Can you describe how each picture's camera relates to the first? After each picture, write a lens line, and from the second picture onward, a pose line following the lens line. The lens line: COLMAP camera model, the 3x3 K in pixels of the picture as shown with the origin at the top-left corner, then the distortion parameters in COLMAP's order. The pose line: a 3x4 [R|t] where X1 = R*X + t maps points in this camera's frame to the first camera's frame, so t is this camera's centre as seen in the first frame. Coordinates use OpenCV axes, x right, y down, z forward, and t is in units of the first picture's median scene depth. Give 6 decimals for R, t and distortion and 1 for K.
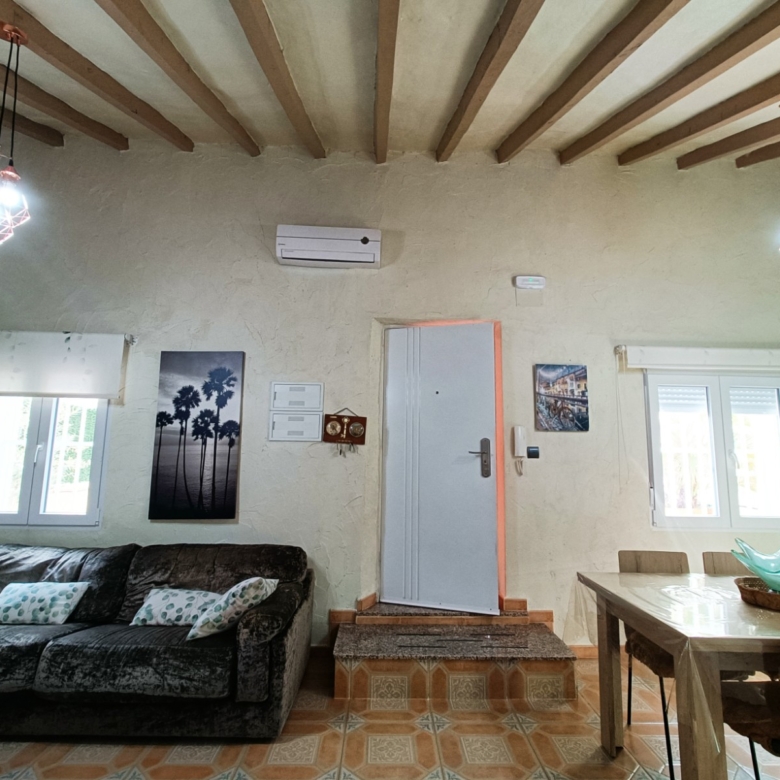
lens RADIAL K [[465.5, 0, 394.8], [0, 465.5, 393.3], [0, 0, 1]] dist [0.006157, -0.001131]
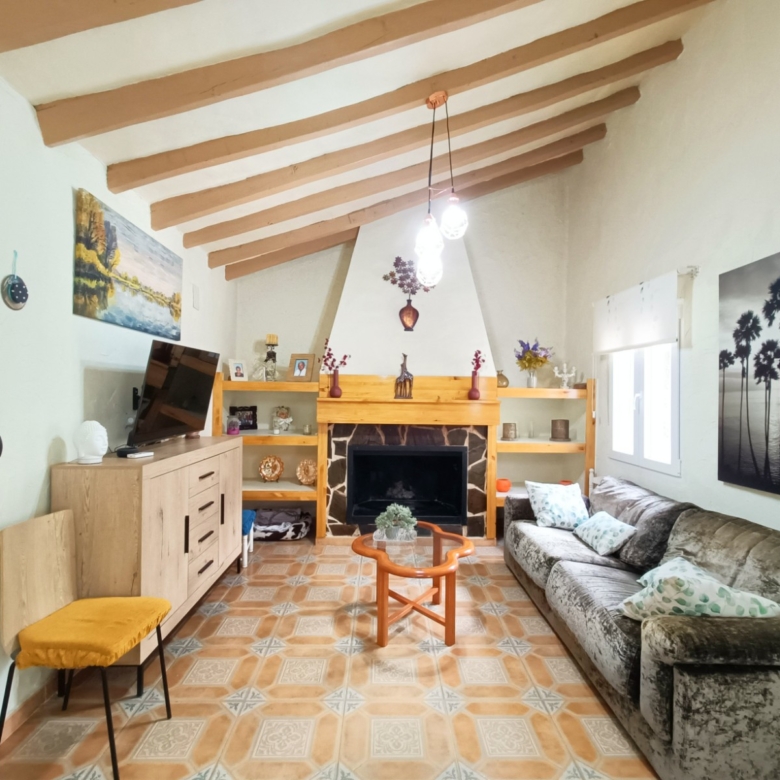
lens RADIAL K [[465.5, 0, 390.7], [0, 465.5, 390.6], [0, 0, 1]] dist [0.006157, -0.001131]
pose [[-0.004087, -0.023181, -0.999723, 0.299832], [0.128374, 0.991447, -0.023514, 0.053532], [0.991717, -0.128434, -0.001076, 0.422485]]
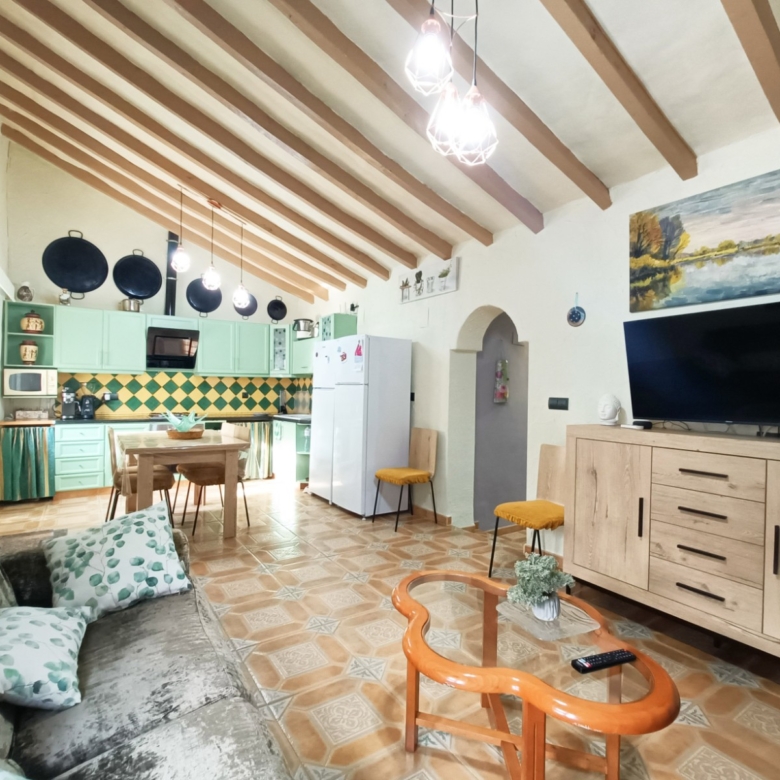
lens RADIAL K [[465.5, 0, 392.2], [0, 465.5, 390.1], [0, 0, 1]] dist [0.006157, -0.001131]
pose [[-0.518136, -0.028863, 0.854811, -0.856573], [-0.147273, 0.987514, -0.055925, 0.126372], [-0.842523, -0.154867, -0.515917, 0.781471]]
